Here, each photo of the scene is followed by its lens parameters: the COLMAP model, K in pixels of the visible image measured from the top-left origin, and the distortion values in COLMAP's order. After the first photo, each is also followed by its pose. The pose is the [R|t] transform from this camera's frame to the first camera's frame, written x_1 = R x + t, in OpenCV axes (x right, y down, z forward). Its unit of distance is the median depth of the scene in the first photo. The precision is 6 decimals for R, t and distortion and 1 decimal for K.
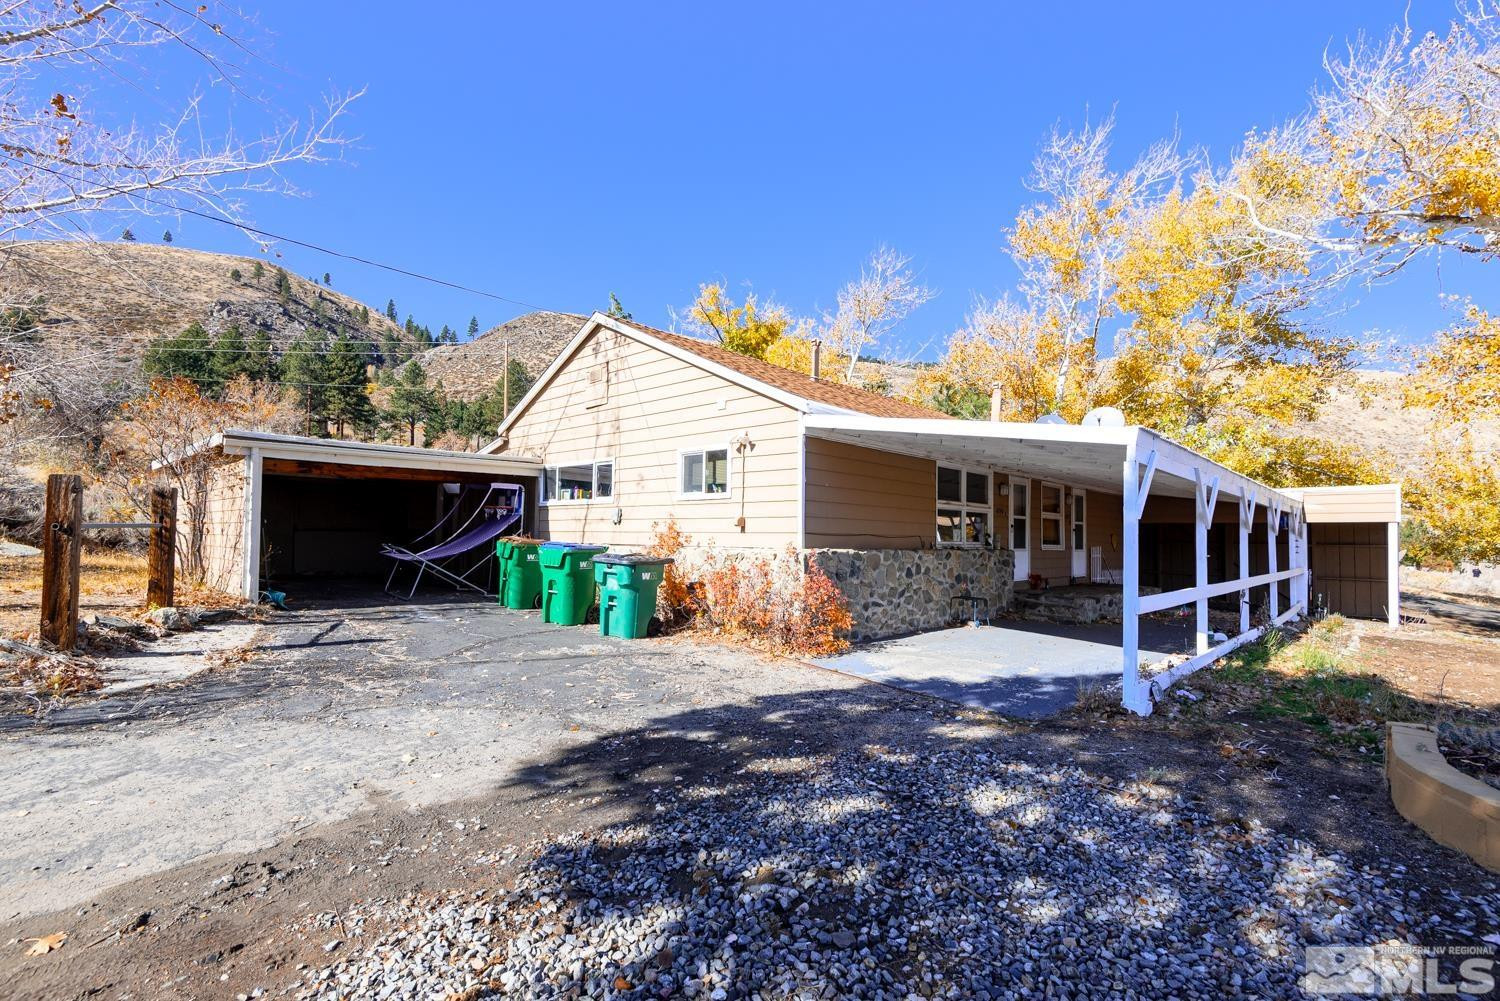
lens RADIAL K [[687.0, 0, 750.5], [0, 687.0, 504.5], [0, 0, 1]] dist [-0.022871, -0.001223]
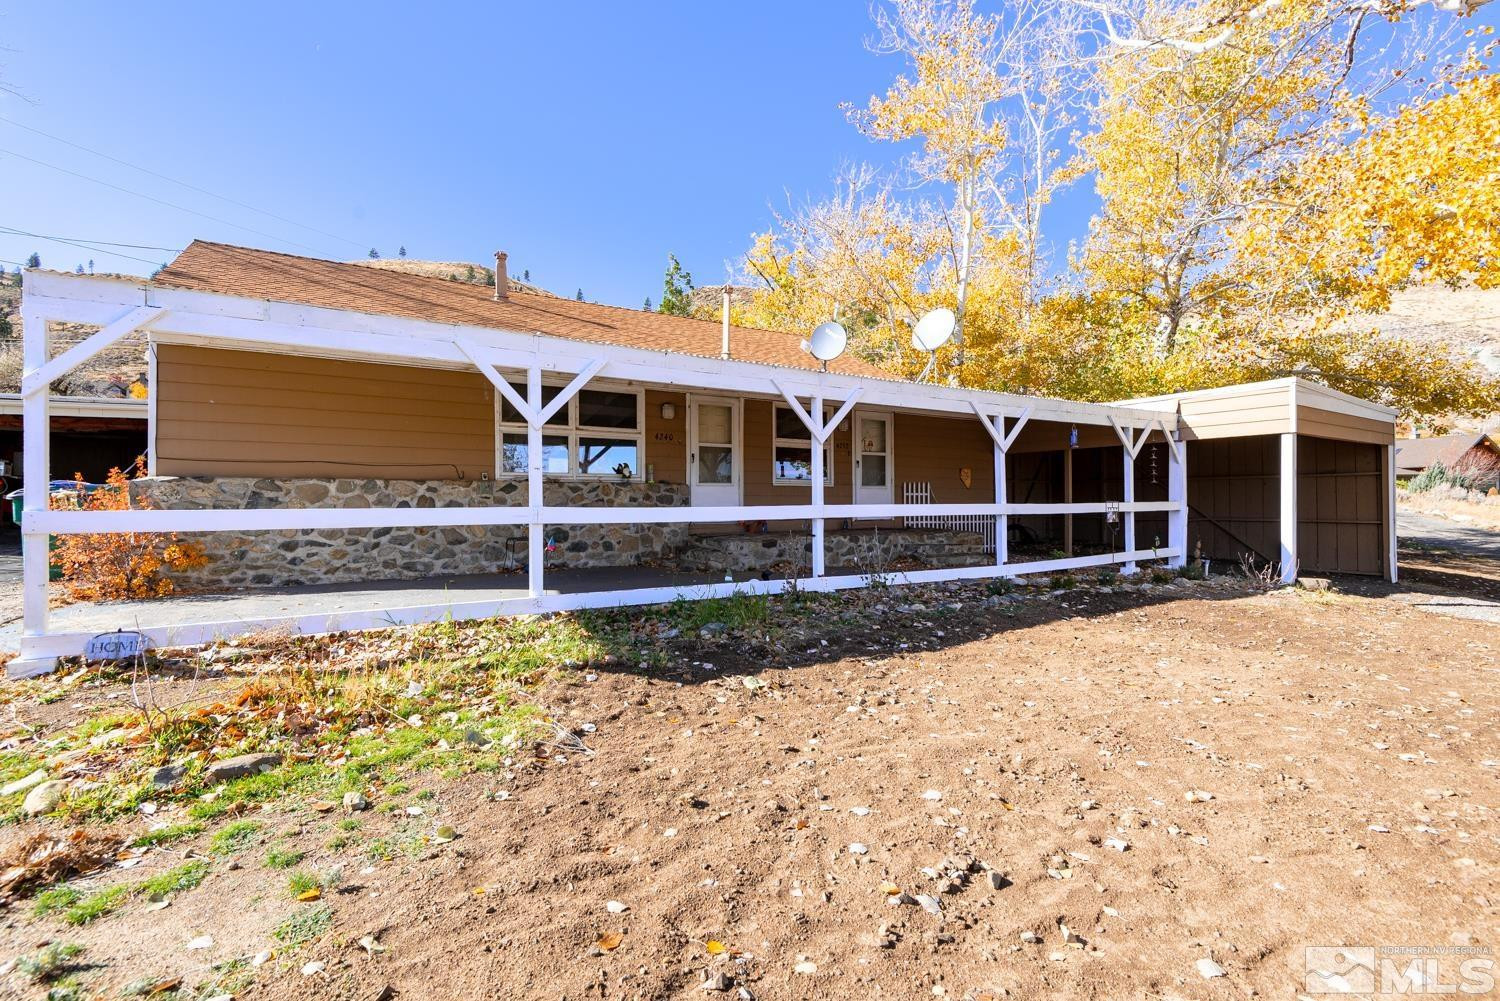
lens RADIAL K [[687.0, 0, 750.3], [0, 687.0, 500.1], [0, 0, 1]] dist [-0.022871, -0.001223]
pose [[0.973329, -0.023571, -0.228200, 0.554169], [0.034073, 0.998528, 0.042193, 0.045930], [0.226870, -0.048843, 0.972700, 0.193678]]
